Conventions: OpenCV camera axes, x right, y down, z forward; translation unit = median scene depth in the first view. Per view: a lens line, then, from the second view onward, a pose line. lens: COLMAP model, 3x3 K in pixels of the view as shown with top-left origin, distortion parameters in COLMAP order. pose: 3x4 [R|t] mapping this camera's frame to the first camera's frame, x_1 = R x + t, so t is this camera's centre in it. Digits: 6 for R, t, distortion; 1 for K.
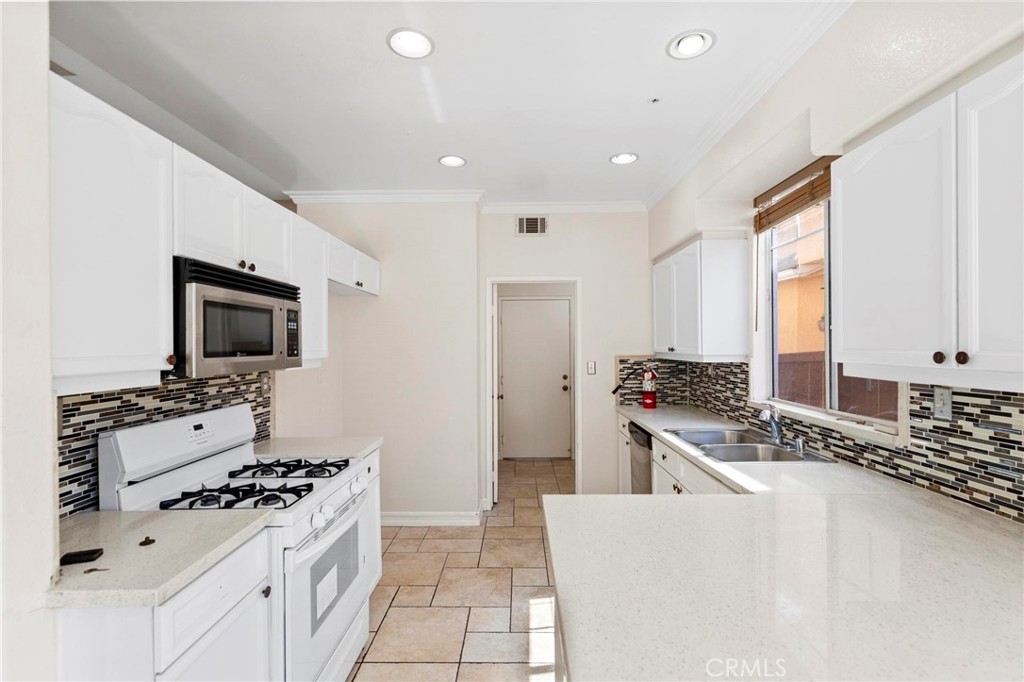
lens RADIAL K [[460.9, 0, 512.8], [0, 460.9, 342.9], [0, 0, 1]] dist [0.002144, -0.000126]
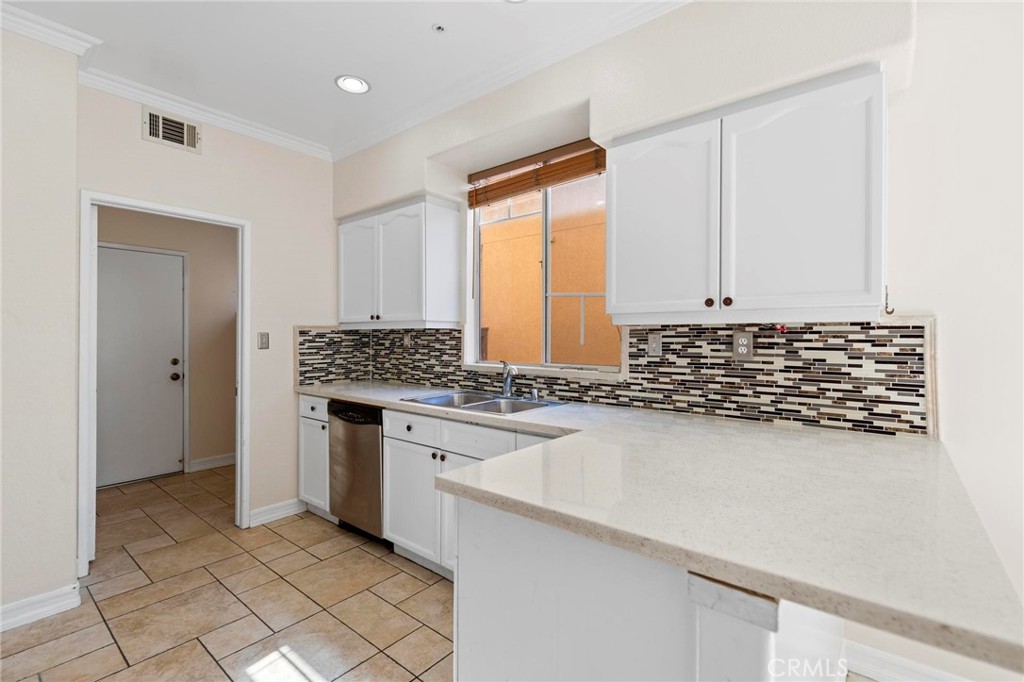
lens RADIAL K [[459.8, 0, 511.4], [0, 459.8, 336.8], [0, 0, 1]] dist [0.002648, -0.000278]
pose [[0.624973, 0.005879, 0.780624, -0.312328], [-0.007948, 0.999968, -0.001167, 0.080229], [-0.780606, -0.005475, 0.625000, 0.332255]]
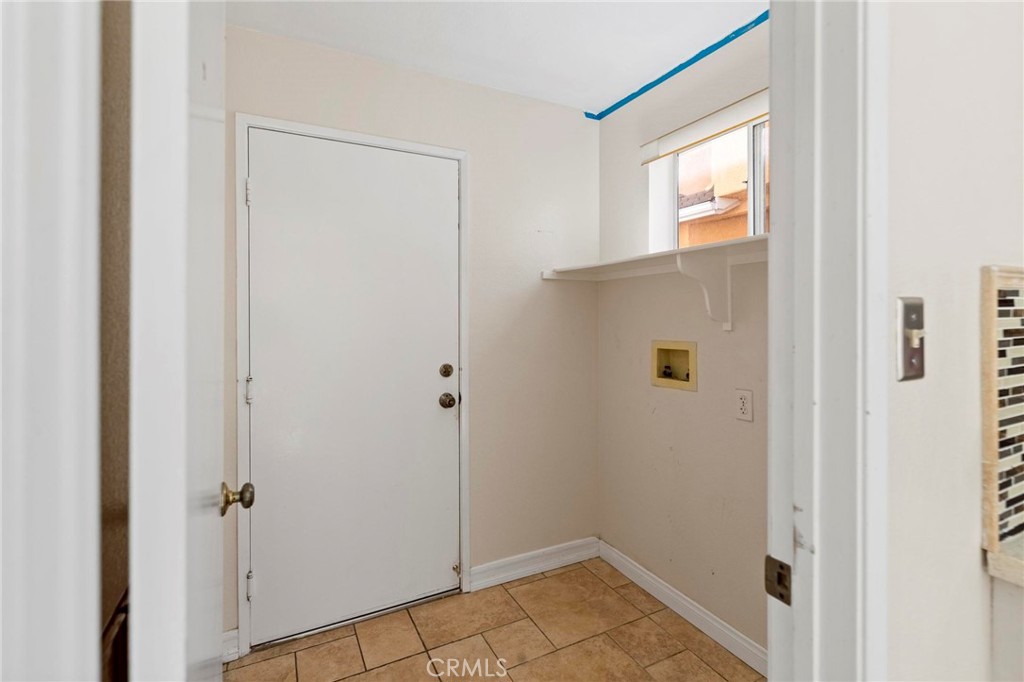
lens RADIAL K [[472.2, 0, 513.2], [0, 472.2, 319.5], [0, 0, 1]] dist [0.000771, 0.000100]
pose [[0.883164, 0.004273, 0.469045, -0.038018], [-0.004633, 0.999989, -0.000387, 0.086529], [-0.469041, -0.001831, 0.883174, 1.649210]]
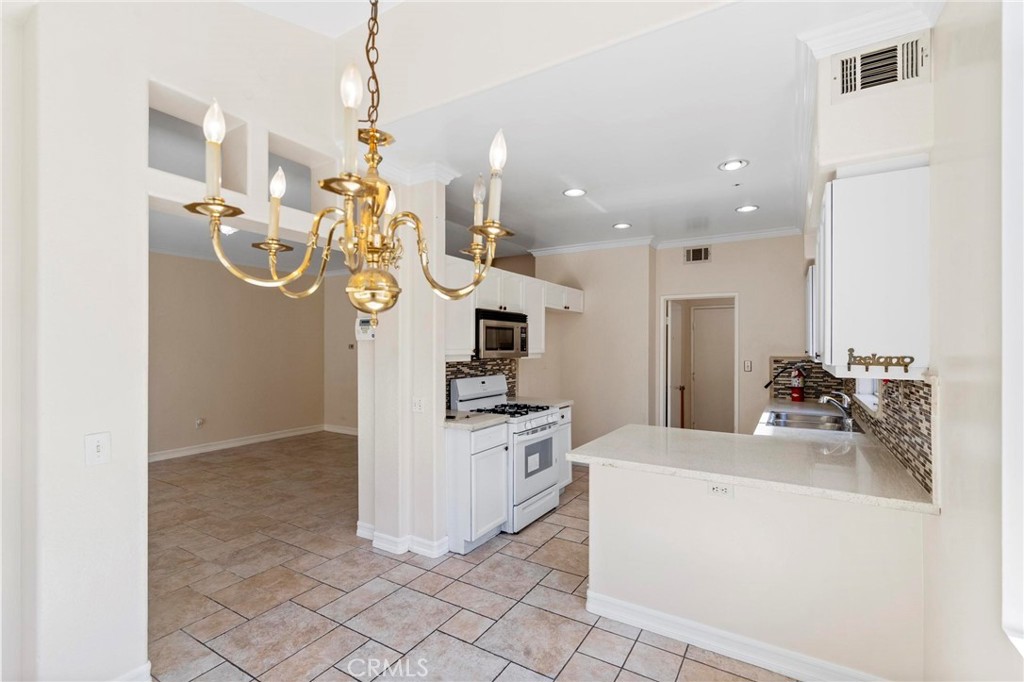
lens RADIAL K [[460.9, 0, 512.8], [0, 460.9, 342.9], [0, 0, 1]] dist [0.002144, -0.000126]
pose [[0.861221, 0.007192, -0.508181, 0.457025], [-0.008178, 0.999967, 0.000293, -0.005288], [0.508166, 0.003903, 0.861250, -0.676899]]
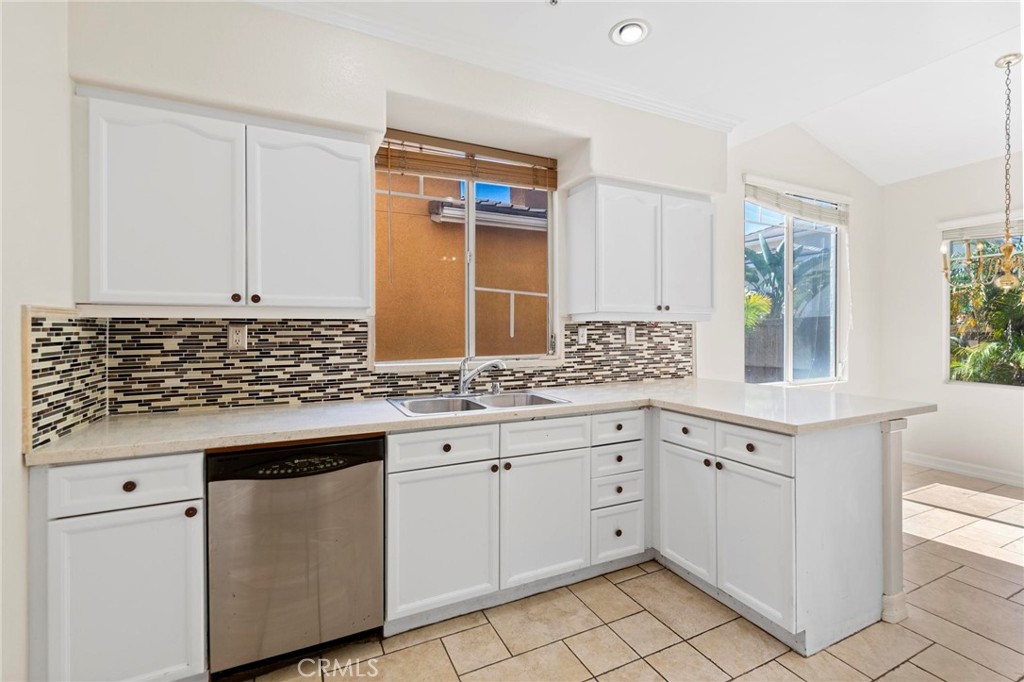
lens RADIAL K [[446.0, 0, 509.9], [0, 446.0, 332.9], [0, 0, 1]] dist [0.002052, 0.000322]
pose [[-0.442923, 0.005637, 0.896542, -0.400662], [0.004121, 0.999982, -0.004251, 0.089838], [-0.896550, 0.001812, -0.442938, 1.474965]]
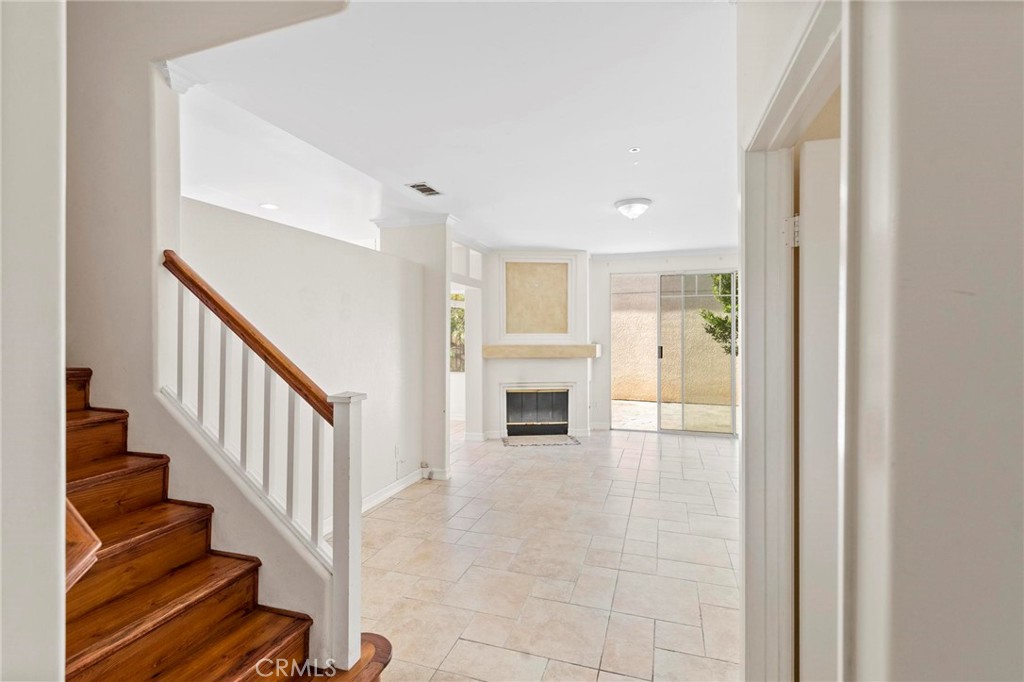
lens RADIAL K [[469.4, 0, 511.0], [0, 469.4, 332.2], [0, 0, 1]] dist [0.001723, 0.000101]
pose [[-0.952150, 0.010382, 0.305455, -1.727792], [0.008631, 0.999938, -0.007083, 0.007713], [-0.305509, -0.004107, -0.952180, 2.391690]]
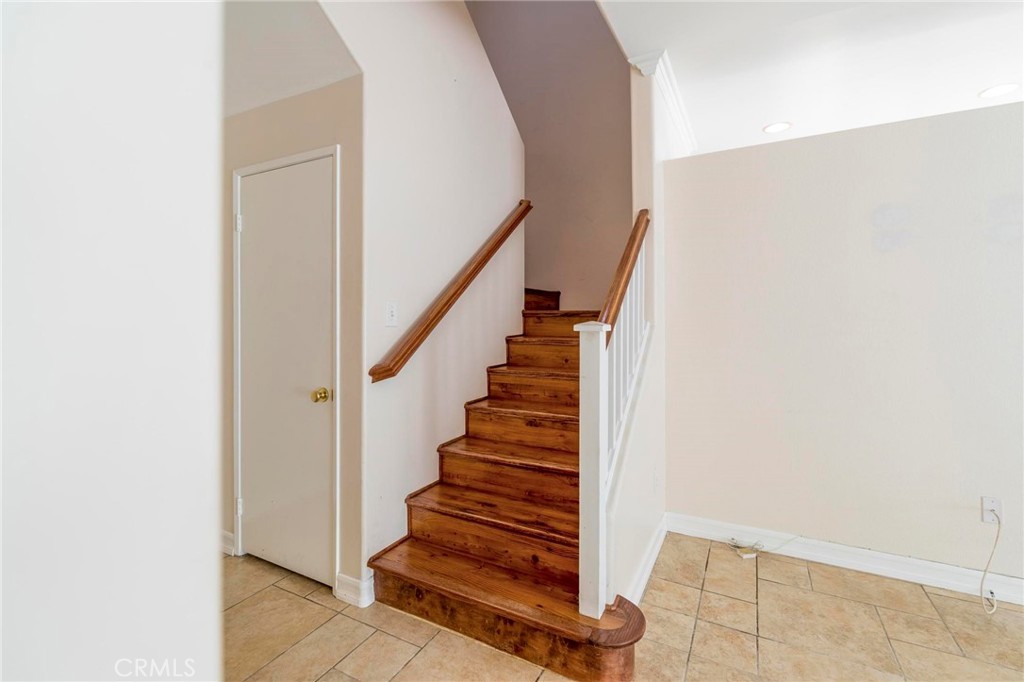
lens RADIAL K [[449.6, 0, 516.4], [0, 449.6, 312.8], [0, 0, 1]] dist [0.001140, 0.000167]
pose [[0.453283, 0.011128, 0.891297, -1.915494], [-0.003497, 0.999937, -0.010706, 0.097201], [-0.891360, 0.001736, 0.453294, 1.469123]]
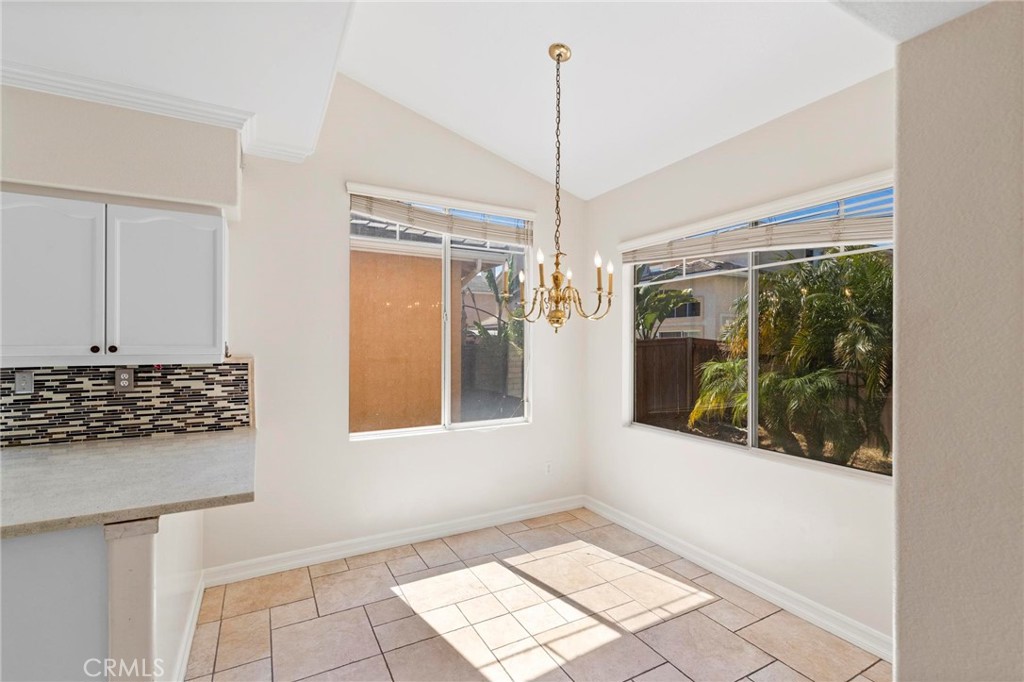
lens RADIAL K [[460.9, 0, 512.8], [0, 460.9, 342.9], [0, 0, 1]] dist [0.002144, -0.000126]
pose [[-0.492893, 0.006989, 0.870062, -0.784166], [0.000361, 0.999969, -0.007828, 0.012007], [-0.870090, -0.003545, -0.492880, 0.270066]]
